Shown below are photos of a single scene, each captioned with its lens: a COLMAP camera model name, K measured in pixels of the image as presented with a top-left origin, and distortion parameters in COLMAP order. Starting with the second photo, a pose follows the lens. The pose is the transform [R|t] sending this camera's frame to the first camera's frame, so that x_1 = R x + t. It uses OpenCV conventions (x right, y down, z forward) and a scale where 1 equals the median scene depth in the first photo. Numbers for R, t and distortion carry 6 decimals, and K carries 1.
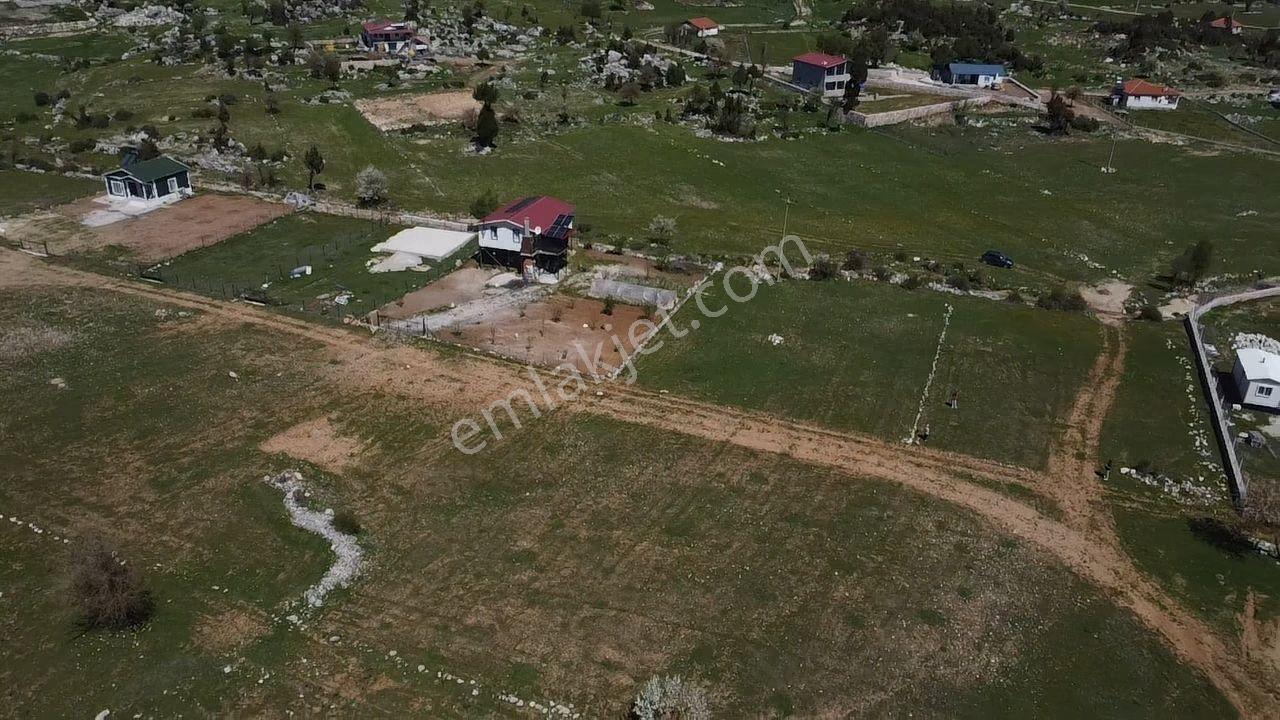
lens RADIAL K [[967.5, 0, 639.3], [0, 967.5, 351.7], [0, 0, 1]] dist [-0.004337, 0.000321]
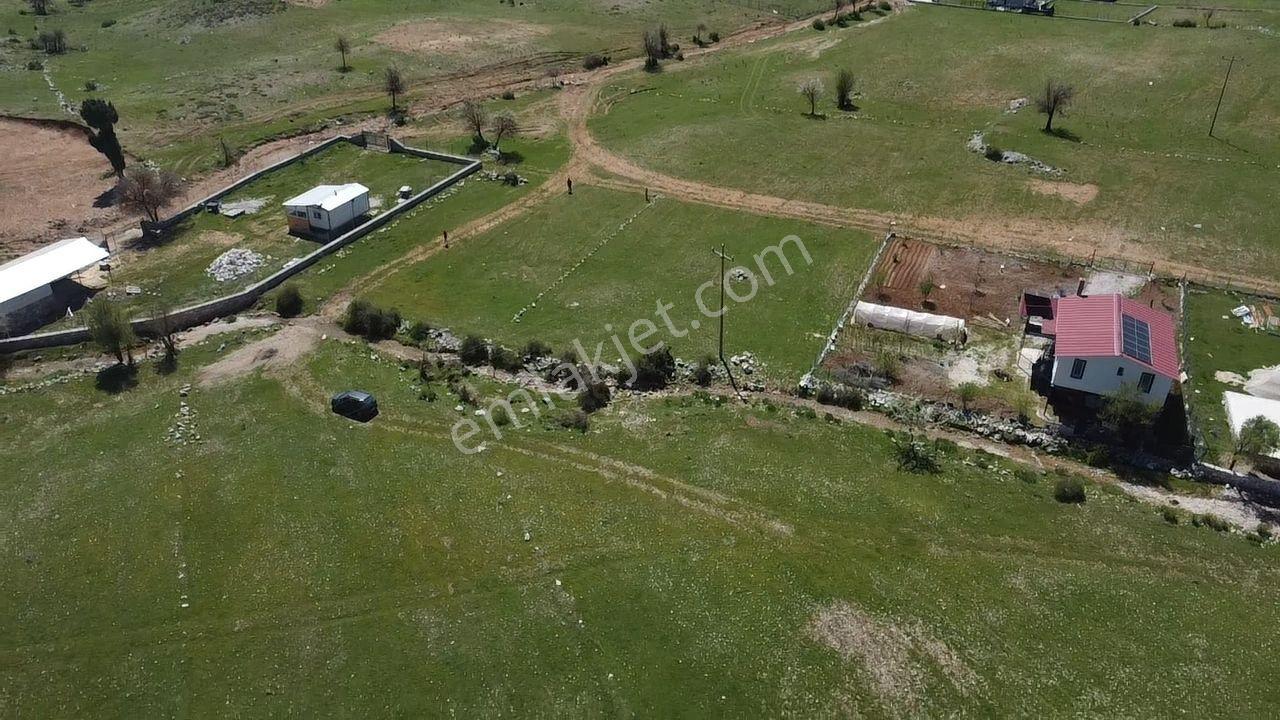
lens RADIAL K [[967.5, 0, 639.3], [0, 967.5, 351.7], [0, 0, 1]] dist [-0.004337, 0.000321]
pose [[-0.998306, -0.054330, 0.020818, 0.189344], [-0.013032, 0.557526, 0.830057, -0.674771], [-0.056704, 0.828380, -0.557289, 1.401748]]
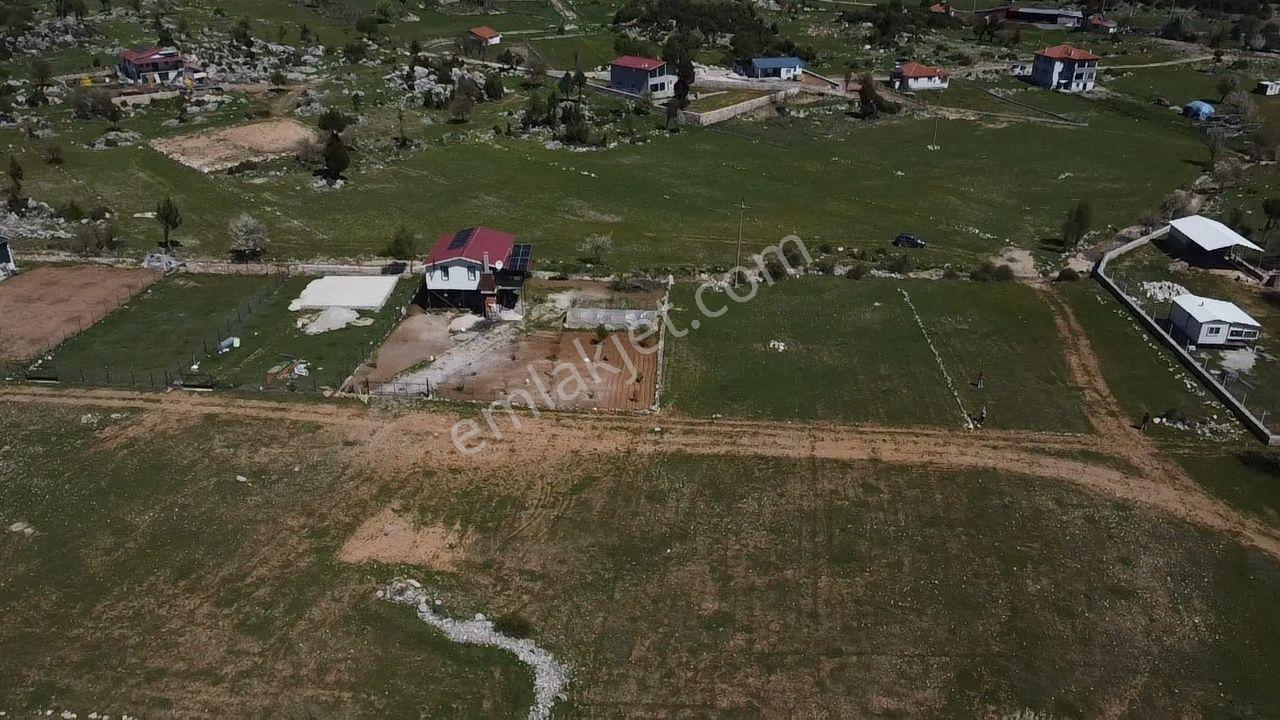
lens RADIAL K [[967.5, 0, 639.3], [0, 967.5, 351.7], [0, 0, 1]] dist [-0.004337, 0.000321]
pose [[0.951239, -0.141519, 0.274075, -0.231817], [0.142676, 0.989643, 0.015815, -0.037153], [-0.273474, 0.024060, 0.961578, 0.074941]]
